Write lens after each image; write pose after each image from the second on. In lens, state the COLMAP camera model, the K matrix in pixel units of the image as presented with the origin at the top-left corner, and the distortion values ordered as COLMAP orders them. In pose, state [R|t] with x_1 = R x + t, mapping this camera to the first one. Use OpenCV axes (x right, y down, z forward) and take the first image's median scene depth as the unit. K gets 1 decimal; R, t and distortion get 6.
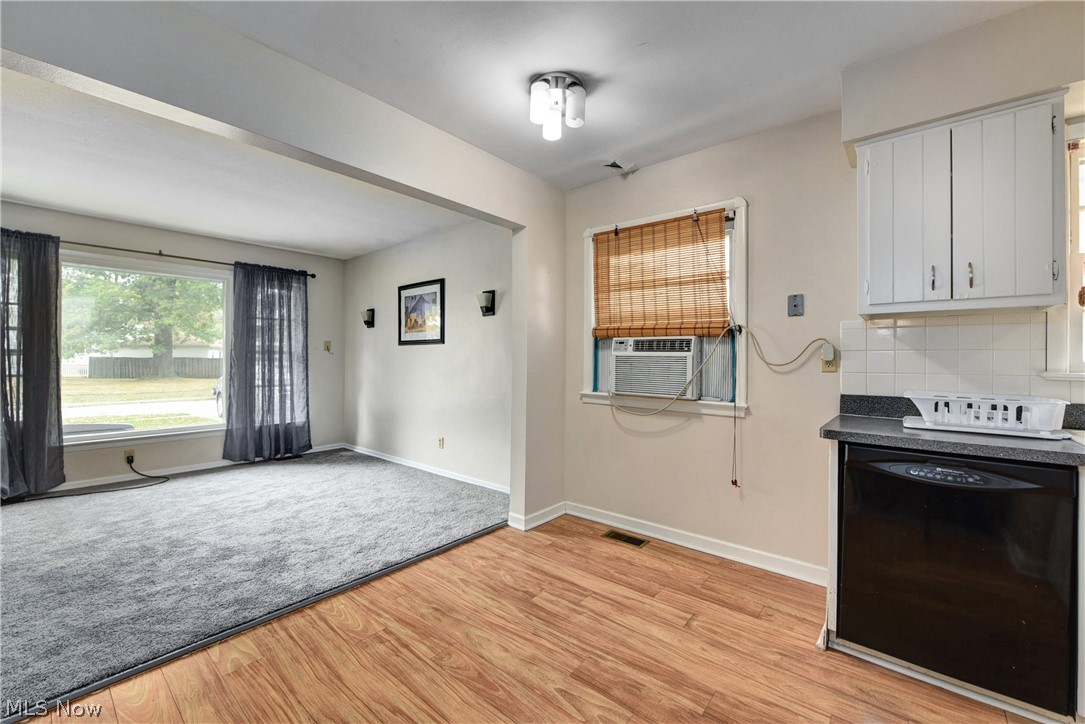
lens RADIAL K [[434.4, 0, 541.7], [0, 434.4, 360.3], [0, 0, 1]] dist [-0.006145, -0.000053]
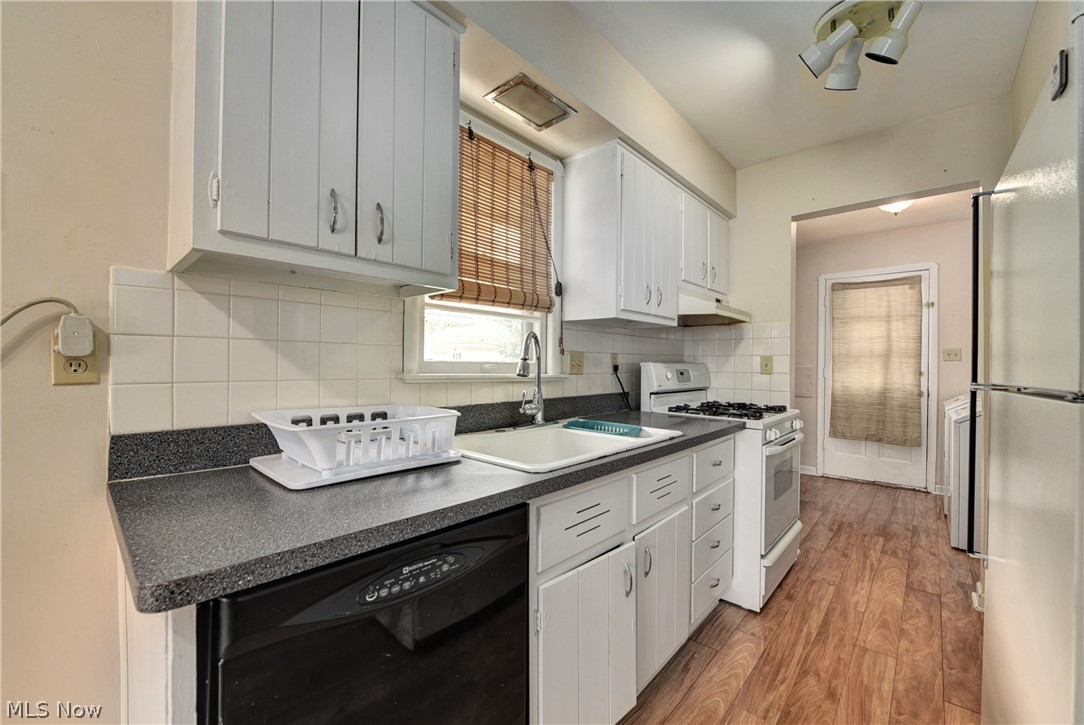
lens RADIAL K [[433.9, 0, 542.0], [0, 433.9, 362.5], [0, 0, 1]] dist [-0.011219, -0.000130]
pose [[0.033028, -0.001911, 0.999453, 0.154737], [-0.006648, 0.999976, 0.002131, 0.001161], [-0.999432, -0.006714, 0.033014, 0.309822]]
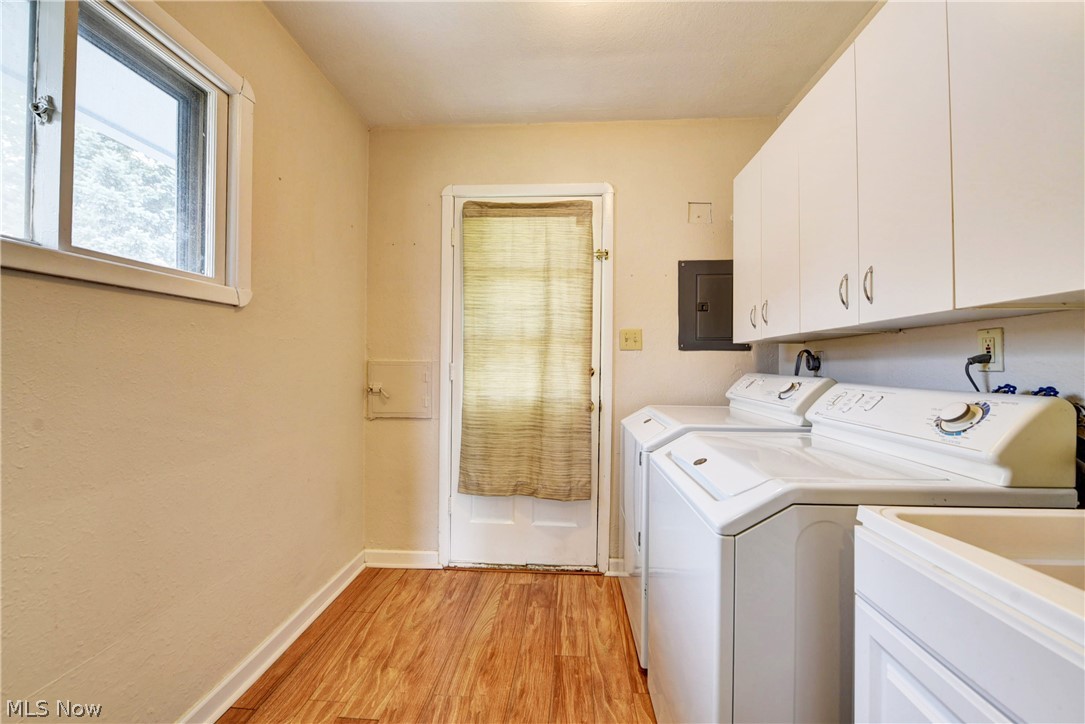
lens RADIAL K [[434.4, 0, 541.7], [0, 434.4, 360.3], [0, 0, 1]] dist [-0.006145, -0.000053]
pose [[-0.596369, -0.003009, 0.802705, 0.750068], [-0.010178, 0.999941, -0.003814, 0.010304], [-0.802646, -0.010445, -0.596364, -0.133120]]
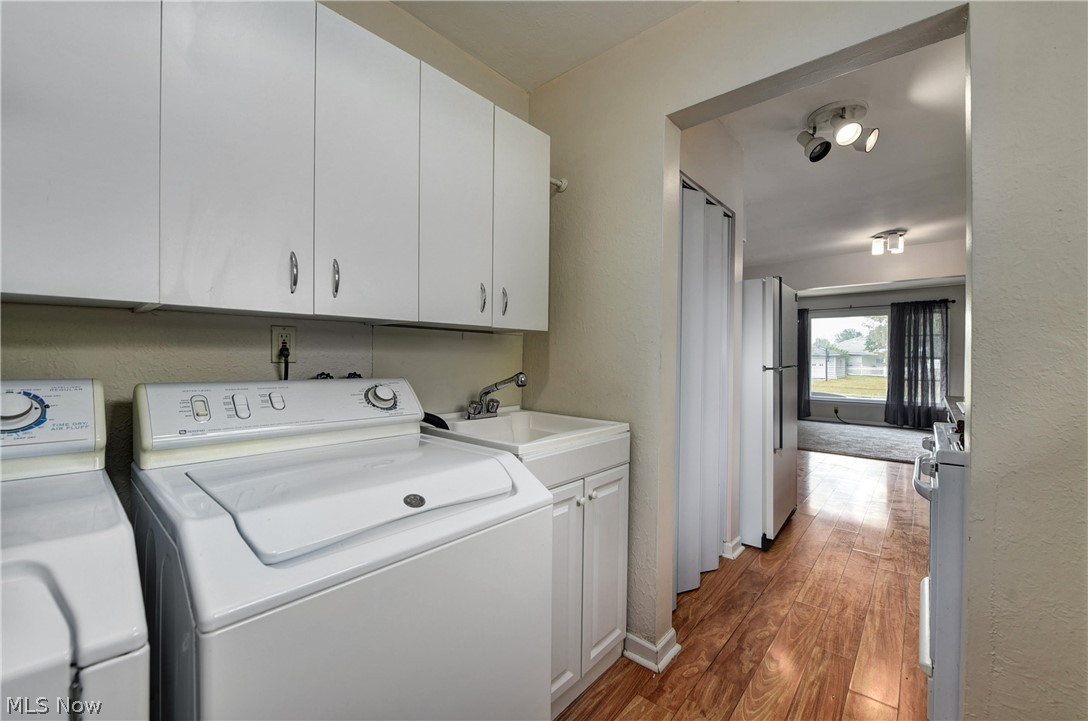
lens RADIAL K [[435.6, 0, 543.2], [0, 435.6, 358.8], [0, 0, 1]] dist [-0.006145, -0.000053]
pose [[-0.022697, -0.004672, -0.999731, 1.134707], [-0.012575, 0.999911, -0.004387, 0.009589], [0.999663, 0.012472, -0.022754, -0.333978]]
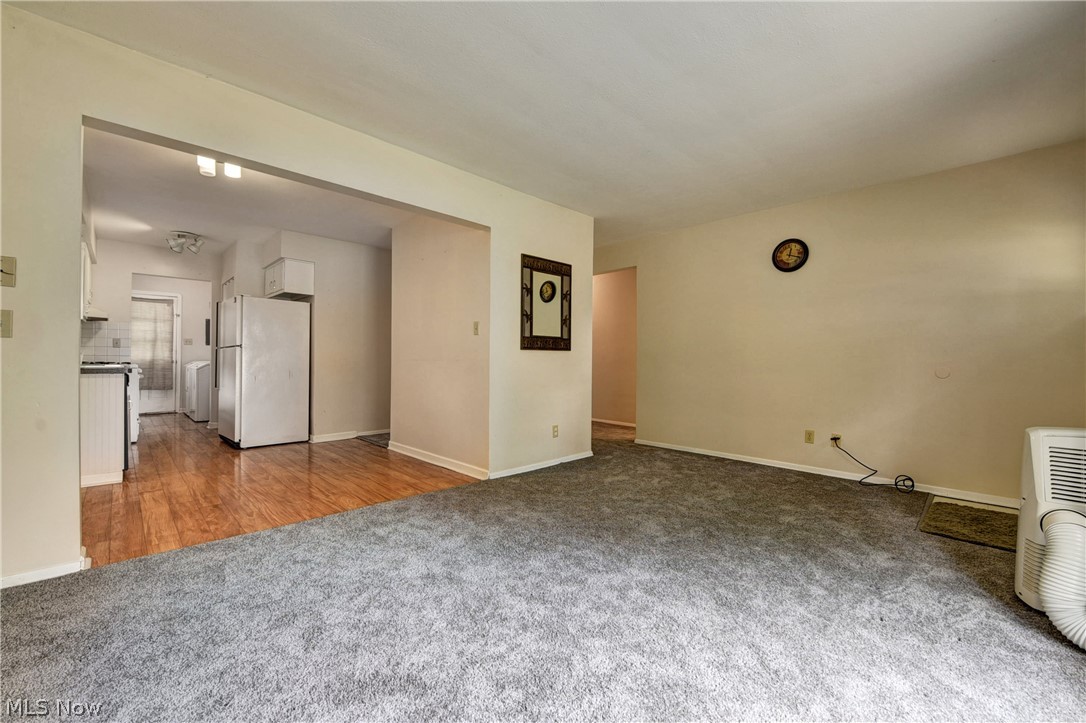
lens RADIAL K [[434.8, 0, 542.2], [0, 434.8, 359.8], [0, 0, 1]] dist [-0.006145, -0.000053]
pose [[-0.995405, -0.013652, 0.094776, -0.627189], [-0.013558, 0.999907, 0.001630, 0.036775], [-0.094789, 0.000337, -0.995497, 1.213959]]
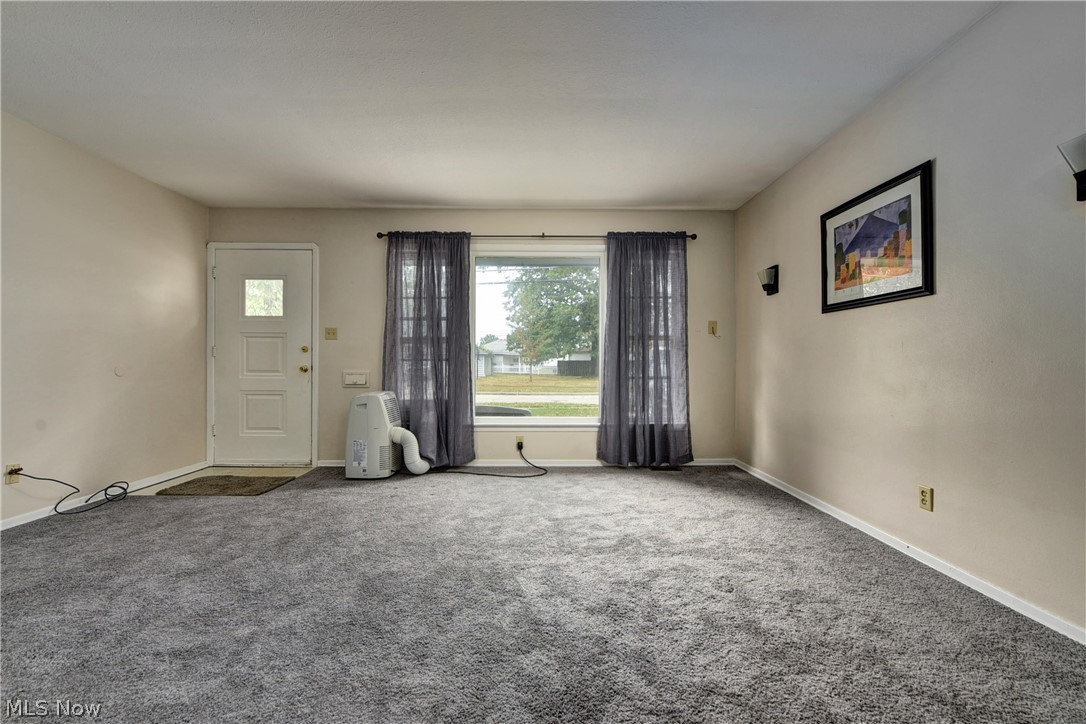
lens RADIAL K [[433.5, 0, 543.0], [0, 433.5, 362.0], [0, 0, 1]] dist [-0.016575, -0.000198]
pose [[0.655407, -0.005591, -0.755255, -0.162750], [0.001781, 0.999981, -0.005857, 0.042294], [0.755274, 0.002494, 0.655405, 0.387629]]
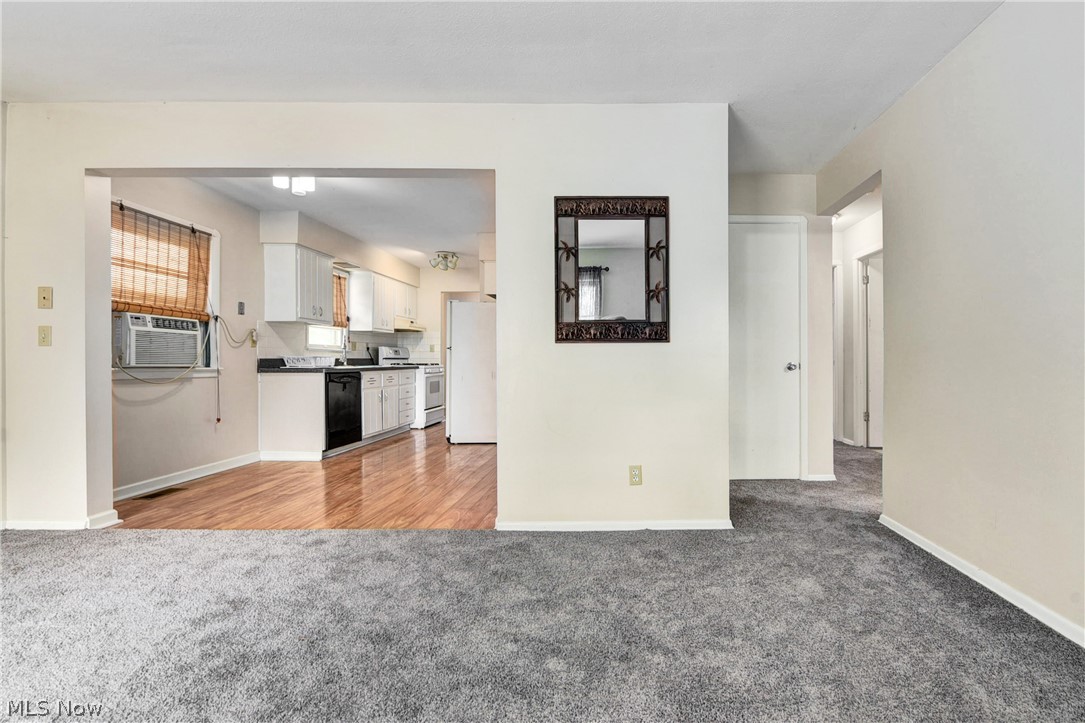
lens RADIAL K [[466.3, 0, 625.6], [0, 466.3, 361.7], [0, 0, 1]] dist [-0.000864, -0.000285]
pose [[-0.661586, -0.009327, 0.749811, -1.065973], [-0.003146, 0.999948, 0.009663, 0.036811], [-0.749863, 0.004034, -0.661581, 0.632575]]
